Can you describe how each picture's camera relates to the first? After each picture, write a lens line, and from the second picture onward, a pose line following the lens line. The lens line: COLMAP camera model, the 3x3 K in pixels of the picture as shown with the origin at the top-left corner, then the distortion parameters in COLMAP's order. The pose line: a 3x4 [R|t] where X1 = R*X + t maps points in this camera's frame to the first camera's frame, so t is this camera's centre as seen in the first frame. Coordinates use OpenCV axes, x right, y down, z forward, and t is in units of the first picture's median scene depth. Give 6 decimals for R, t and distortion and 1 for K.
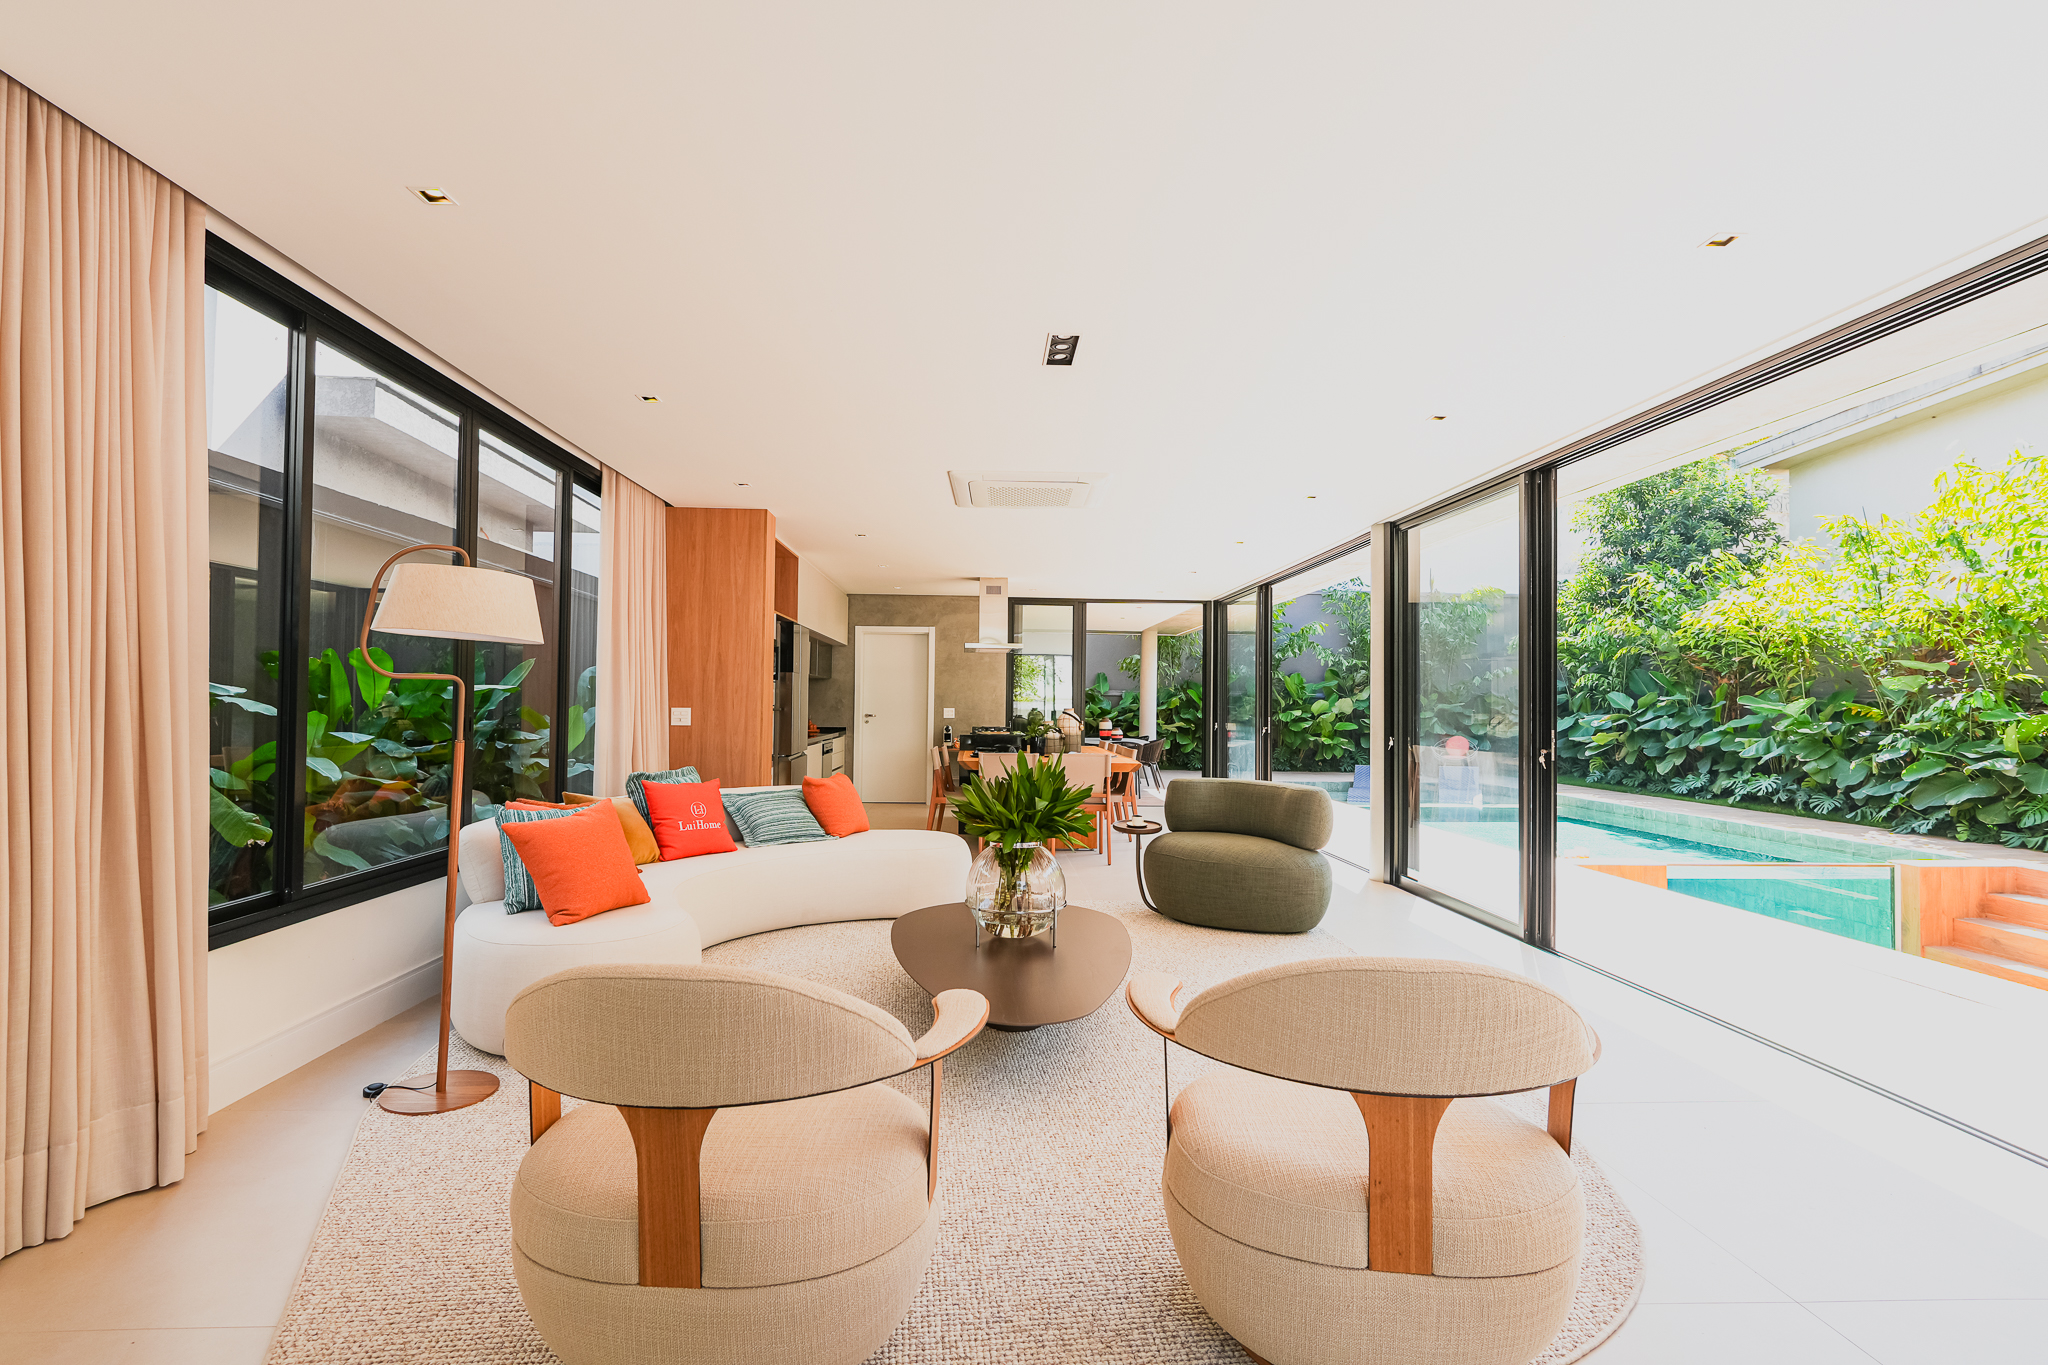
lens RADIAL K [[950.1, 0, 1024.0], [0, 950.1, 682.5], [0, 0, 1]] dist [-0.017563, 0.010057]
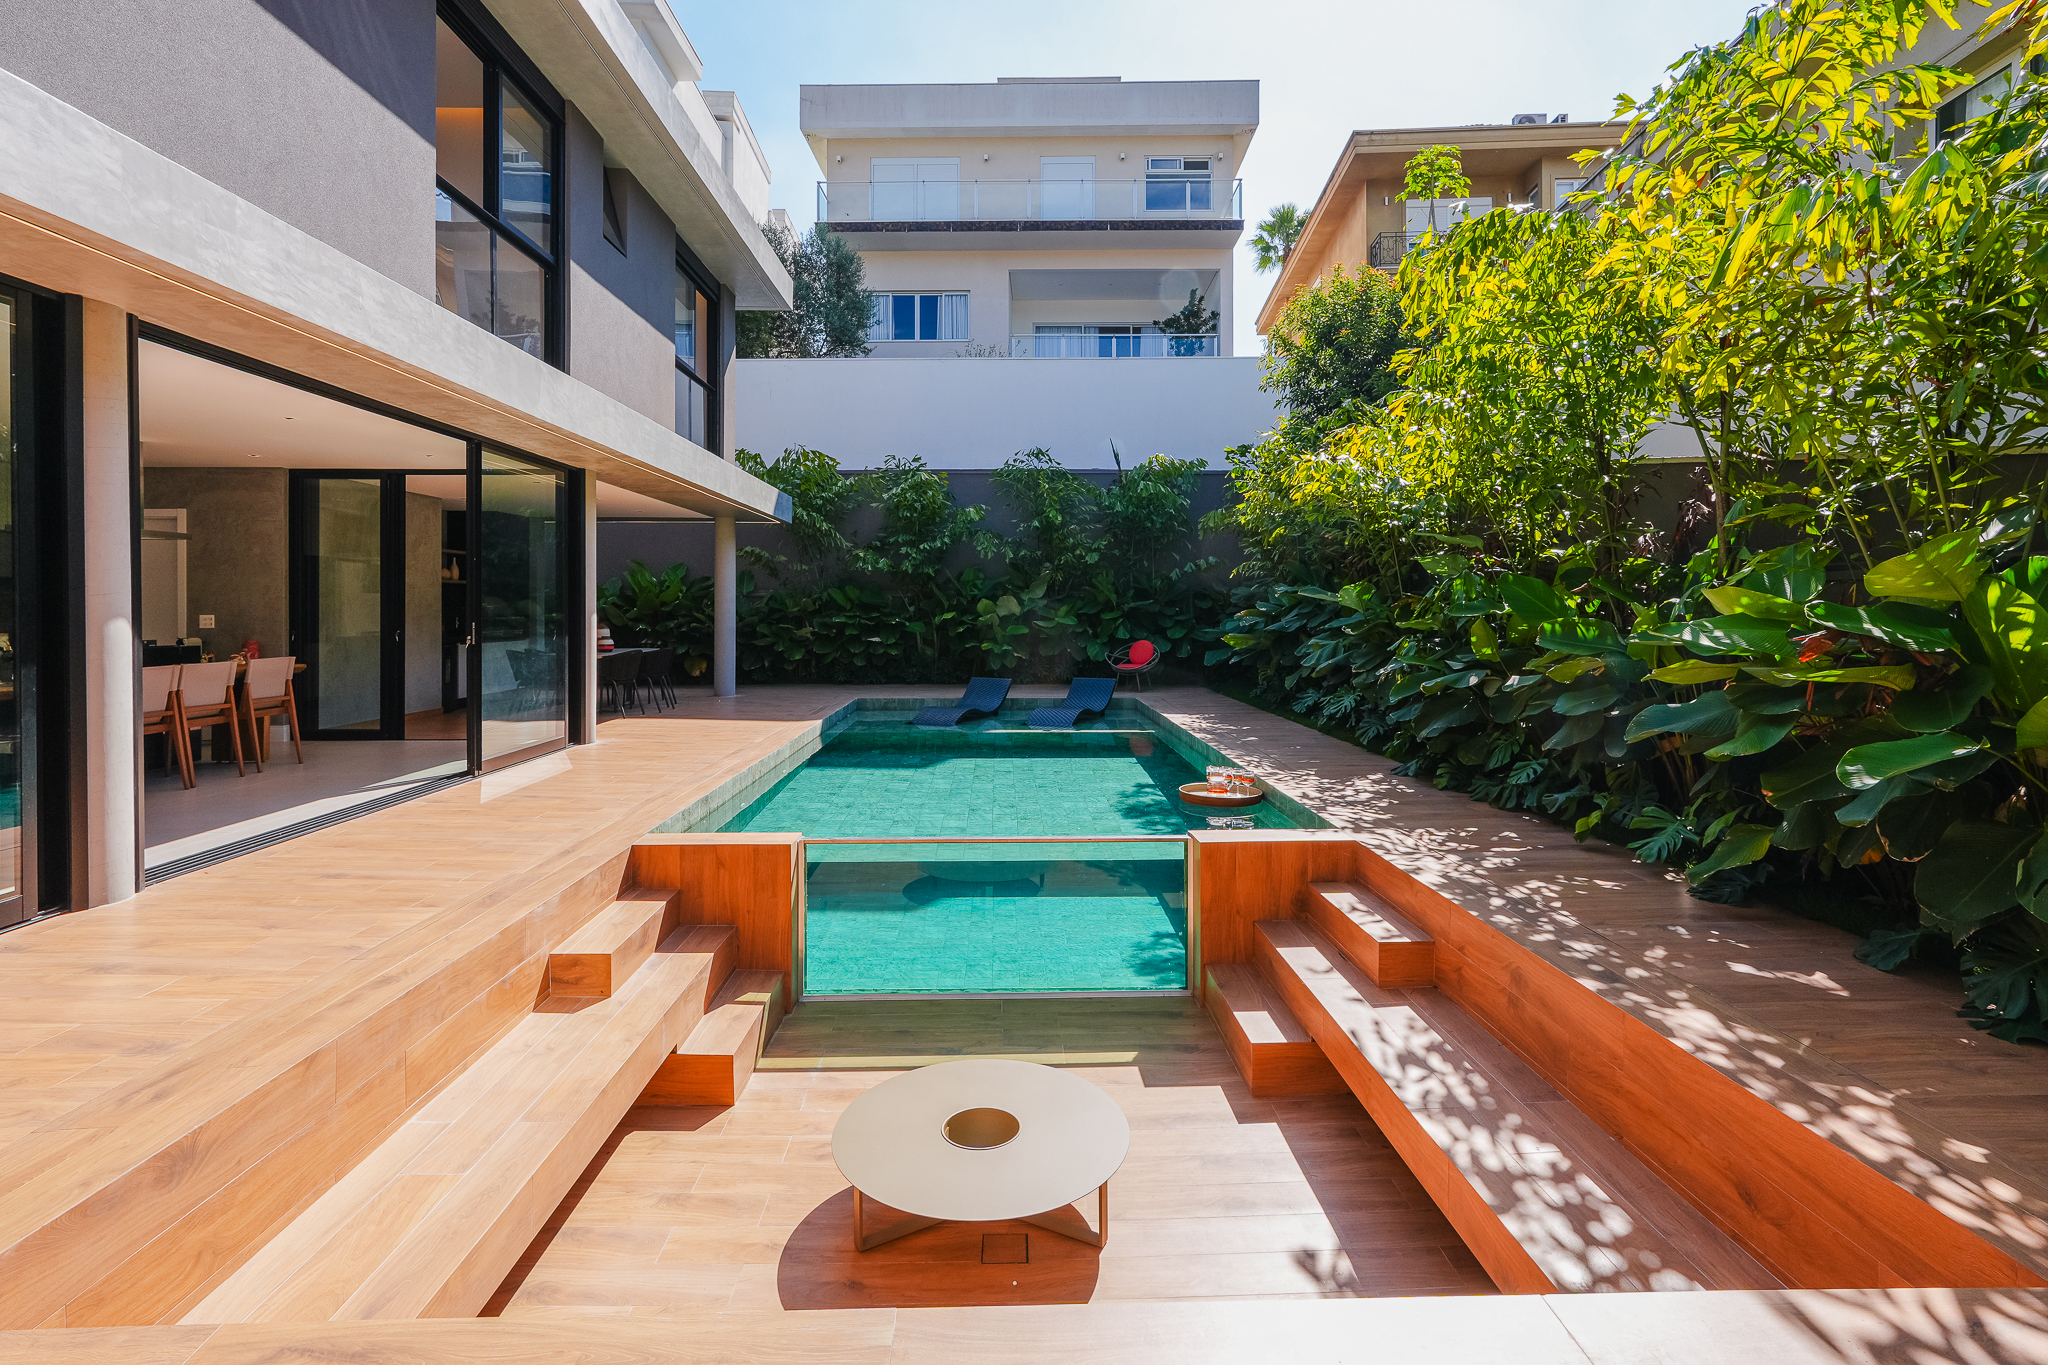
lens RADIAL K [[969.2, 0, 1030.4], [0, 969.2, 612.5], [0, 0, 1]] dist [-0.016966, 0.010356]
pose [[0.999727, -0.011965, -0.020044, 0.653041], [0.012508, 0.999553, 0.027172, 0.013269], [0.019710, -0.027415, 0.999430, 0.259262]]
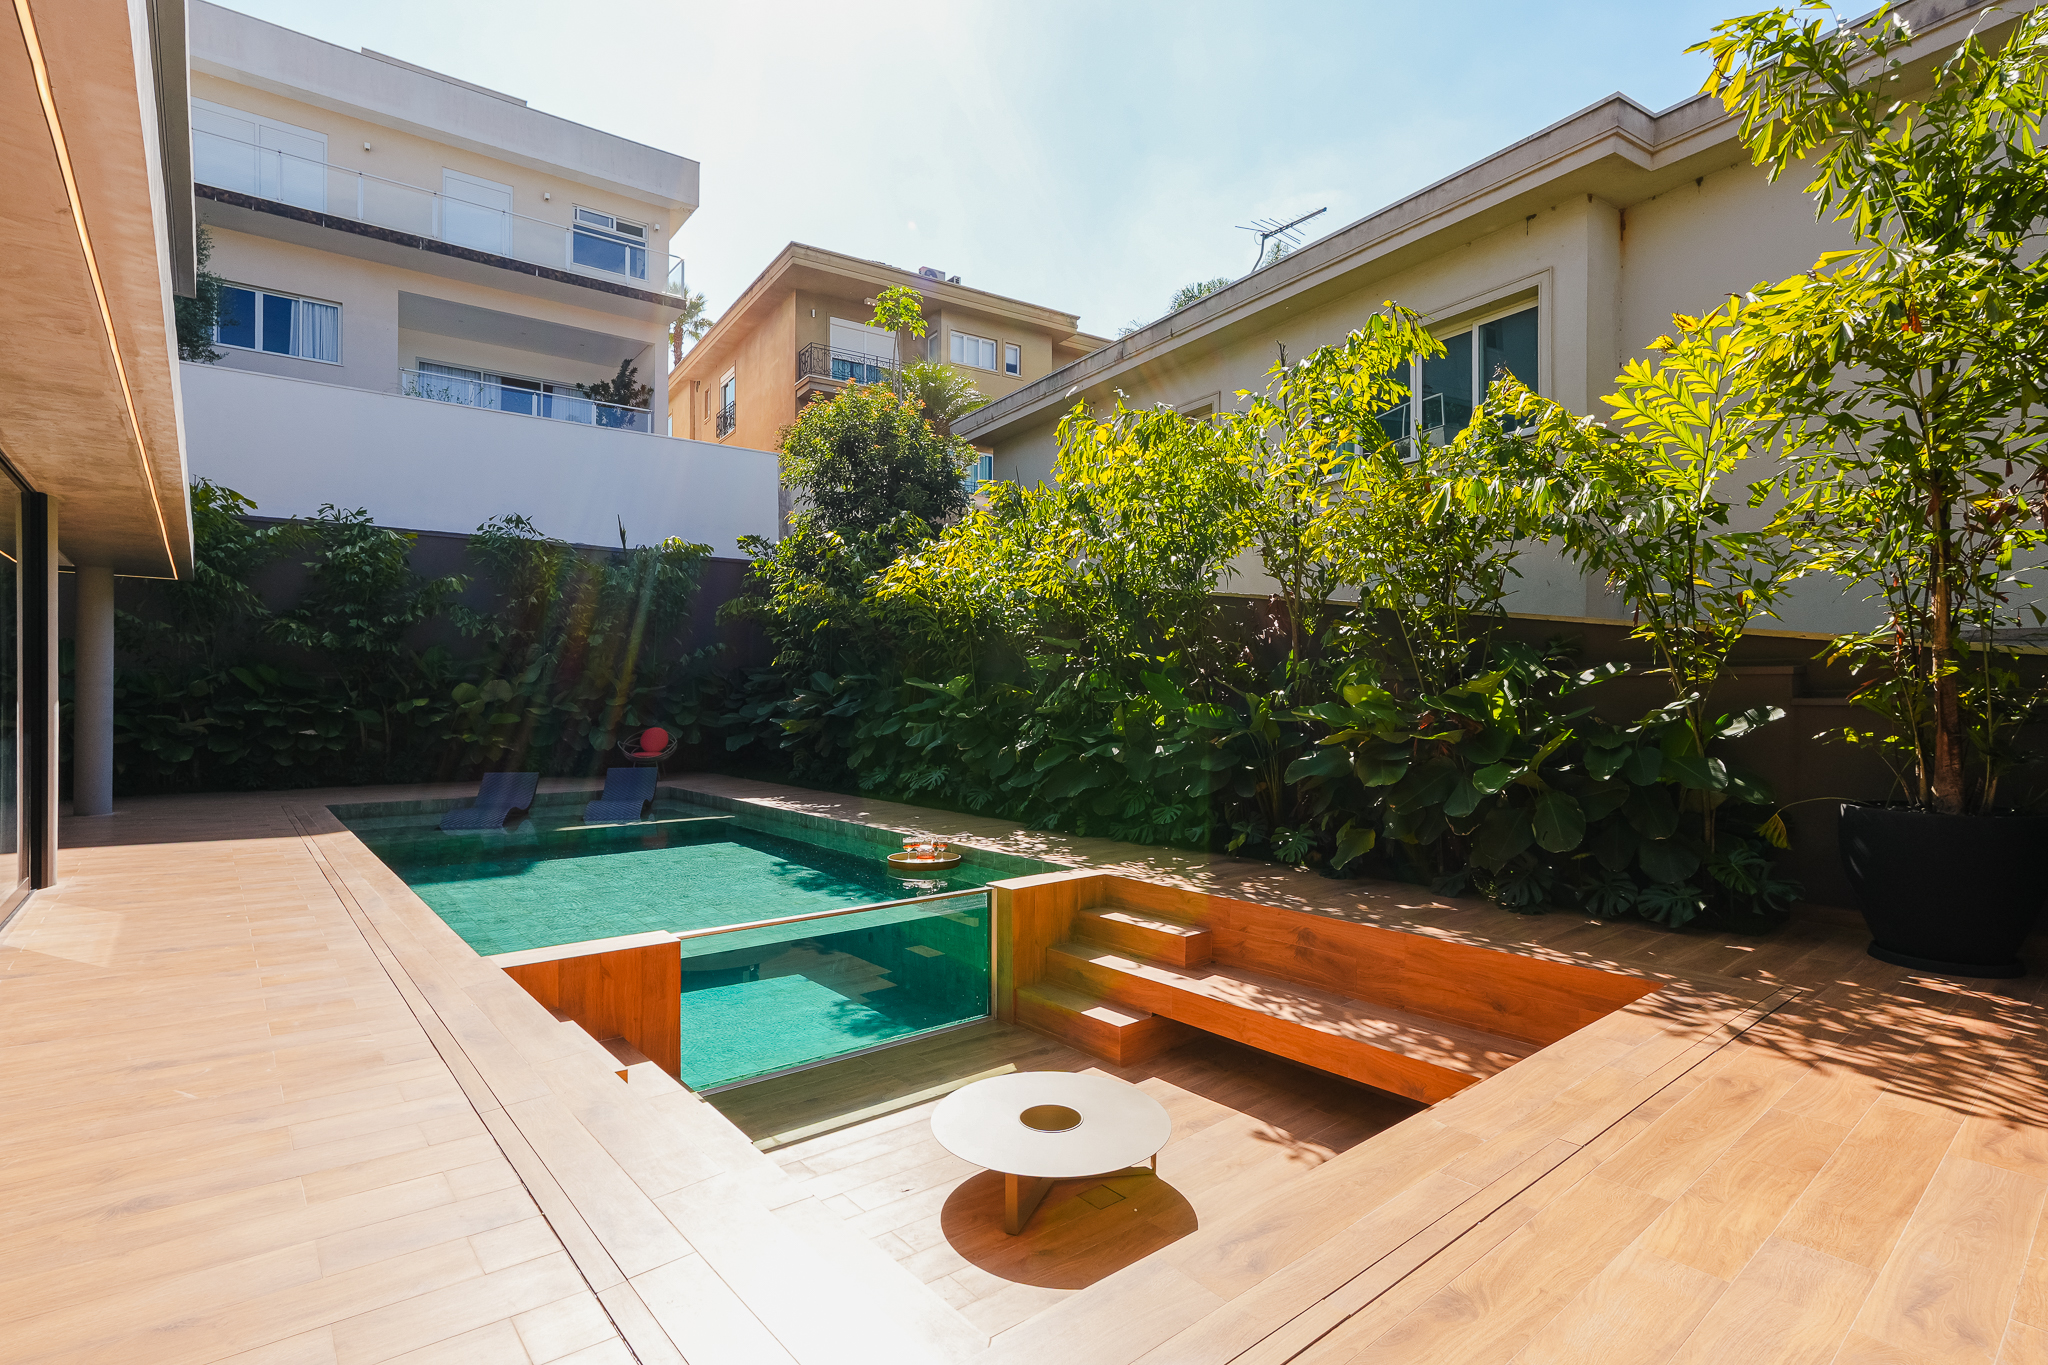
lens RADIAL K [[984.8, 0, 1004.7], [0, 984.8, 703.6], [0, 0, 1]] dist [-0.019661, 0.010674]
pose [[0.806352, -0.014893, 0.591248, 0.353520], [-0.006892, 0.999378, 0.034573, 0.009101], [-0.591396, -0.031952, 0.805748, 0.267716]]
